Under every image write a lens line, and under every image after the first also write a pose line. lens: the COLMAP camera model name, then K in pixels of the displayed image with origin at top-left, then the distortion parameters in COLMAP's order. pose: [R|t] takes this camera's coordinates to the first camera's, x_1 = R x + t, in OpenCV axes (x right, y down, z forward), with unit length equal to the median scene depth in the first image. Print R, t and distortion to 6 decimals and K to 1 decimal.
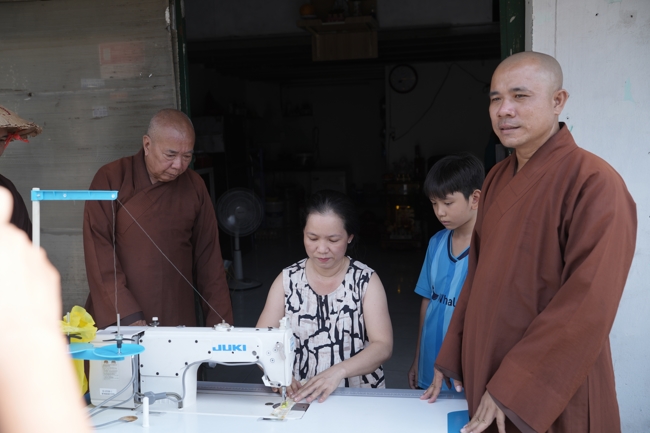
lens RADIAL K [[662.6, 0, 325.0], [0, 662.6, 216.5], [0, 0, 1]] dist [-0.001921, 0.001166]
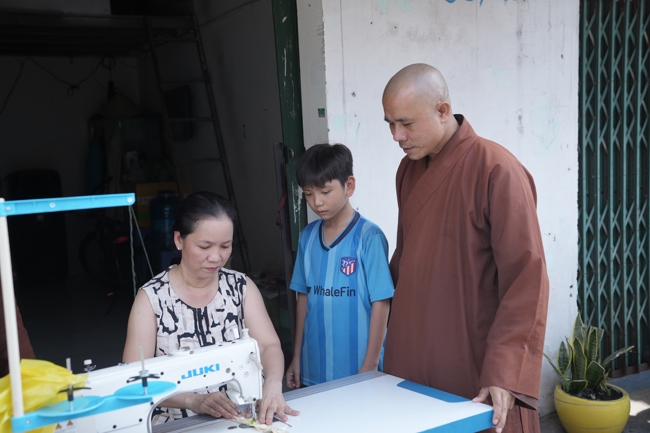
lens RADIAL K [[749.8, 0, 324.5], [0, 749.8, 204.6], [0, 0, 1]] dist [0.061678, -0.006282]
pose [[0.750602, -0.072665, 0.656747, -0.535821], [0.102197, 0.994741, -0.006739, 0.003888], [-0.652803, 0.072176, 0.754081, 0.112214]]
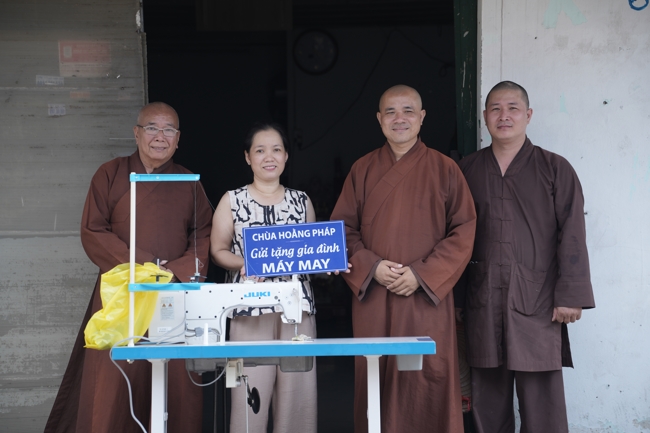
lens RADIAL K [[1739.6, 0, 325.0], [0, 1739.6, 216.5], [0, 0, 1]] dist [1.249049, 0.213923]
pose [[0.986074, 0.007629, 0.166134, -0.493843], [0.005545, 0.996884, -0.078692, 0.263293], [-0.166216, 0.078518, 0.982958, -2.087762]]
